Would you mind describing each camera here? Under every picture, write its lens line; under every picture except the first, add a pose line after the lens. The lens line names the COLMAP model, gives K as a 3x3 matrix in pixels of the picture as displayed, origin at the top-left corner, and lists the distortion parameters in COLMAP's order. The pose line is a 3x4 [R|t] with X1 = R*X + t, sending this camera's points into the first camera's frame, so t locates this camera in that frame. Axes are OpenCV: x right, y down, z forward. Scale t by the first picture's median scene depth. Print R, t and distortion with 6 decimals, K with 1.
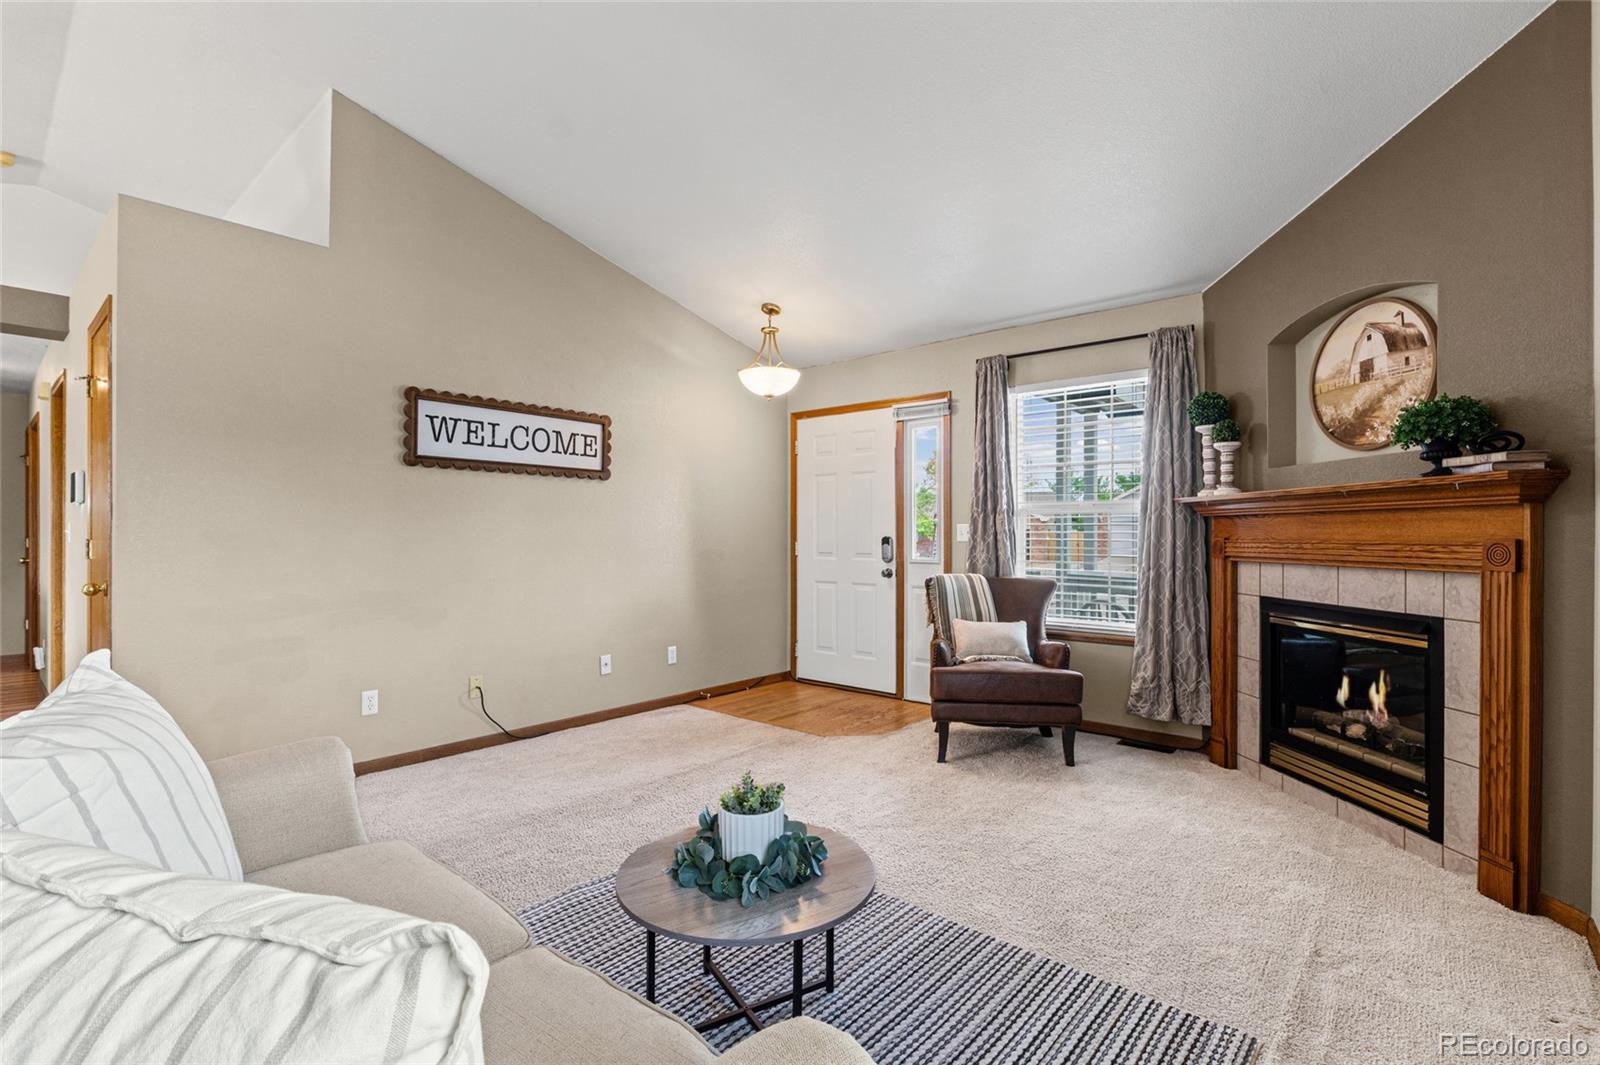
lens RADIAL K [[731.8, 0, 802.6], [0, 731.8, 525.1], [0, 0, 1]] dist [-0.002348, -0.000384]
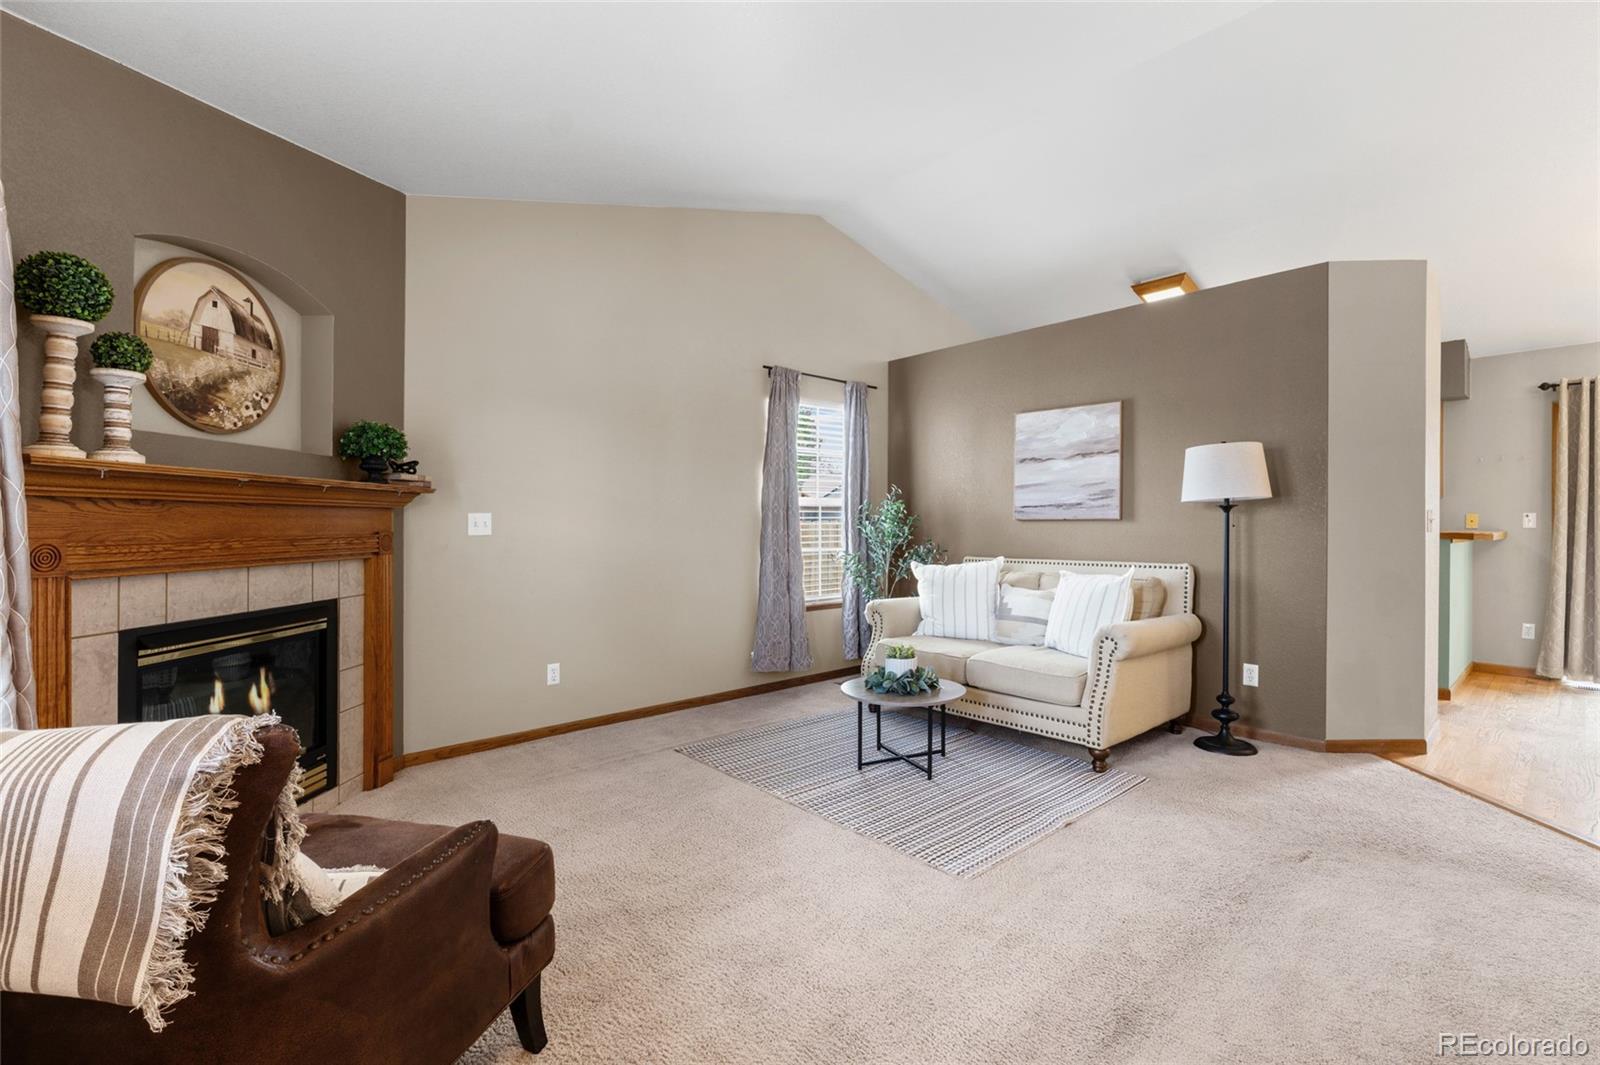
lens RADIAL K [[711.1, 0, 807.3], [0, 711.1, 535.5], [0, 0, 1]] dist [-0.010847, -0.000034]
pose [[-0.992942, -0.004008, 0.118531, -0.027342], [-0.003664, 0.999988, 0.003125, 0.014220], [-0.118542, 0.002668, -0.992945, 1.804550]]
